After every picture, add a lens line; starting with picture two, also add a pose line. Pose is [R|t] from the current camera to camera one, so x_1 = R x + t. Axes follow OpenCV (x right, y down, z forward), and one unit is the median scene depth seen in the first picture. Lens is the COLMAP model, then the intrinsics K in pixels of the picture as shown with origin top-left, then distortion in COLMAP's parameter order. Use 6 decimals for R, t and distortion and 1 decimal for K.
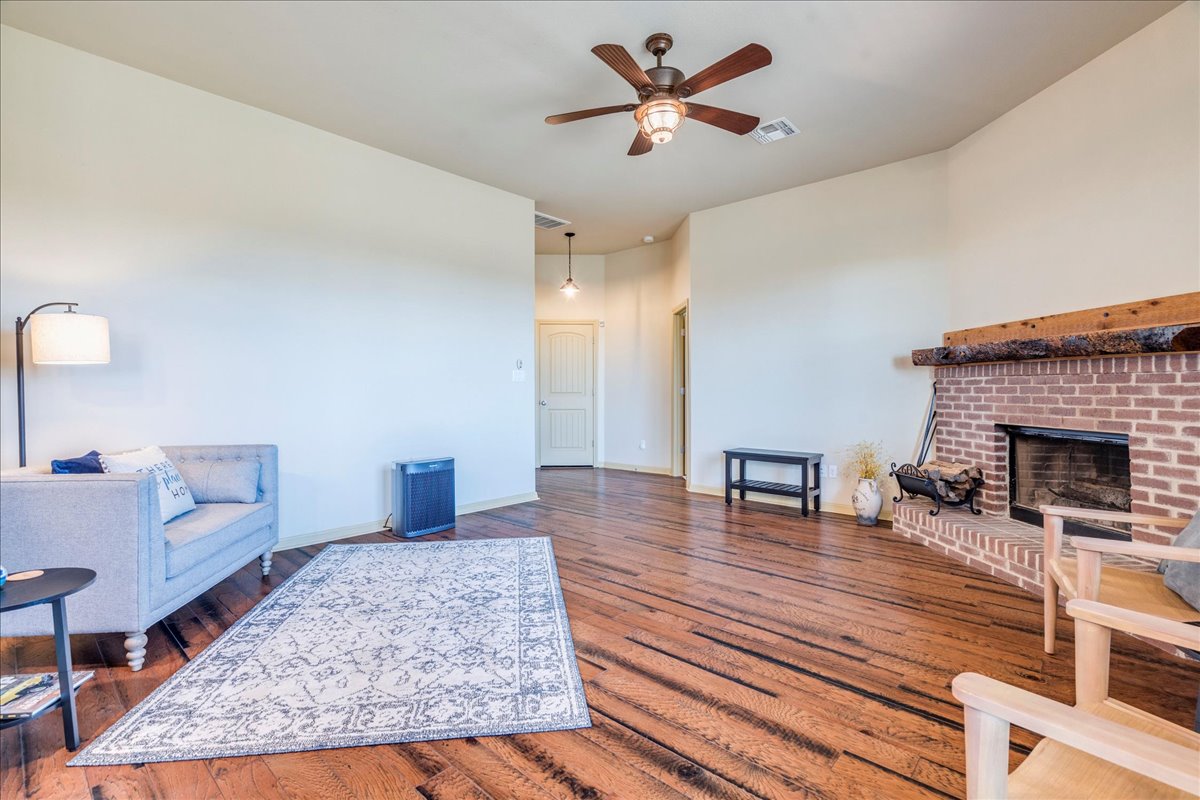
lens RADIAL K [[552.5, 0, 598.7], [0, 552.5, 394.5], [0, 0, 1]] dist [-0.007437, 0.001063]
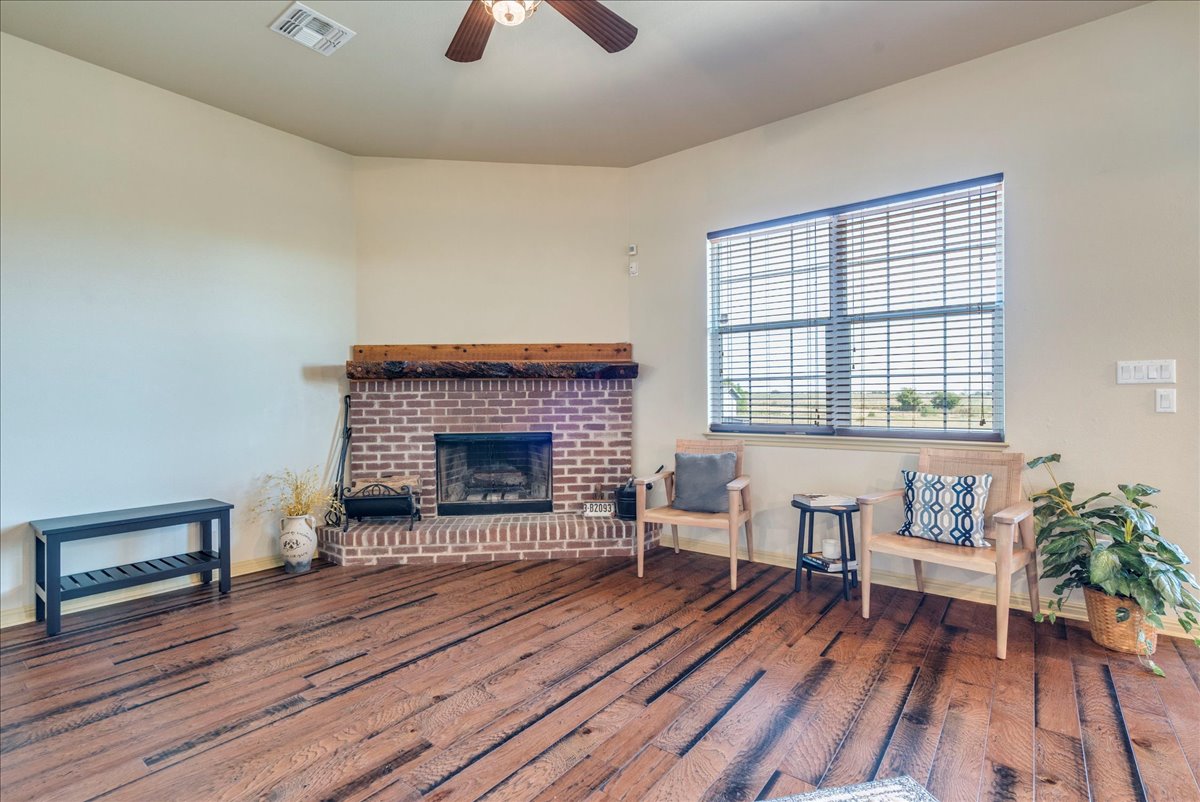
lens RADIAL K [[552.5, 0, 600.8], [0, 552.5, 397.8], [0, 0, 1]] dist [-0.007437, 0.001063]
pose [[-0.064954, 0.008075, 0.997856, -0.505292], [0.019178, 0.999793, -0.006843, -0.007534], [-0.997704, 0.018693, -0.065096, 0.892681]]
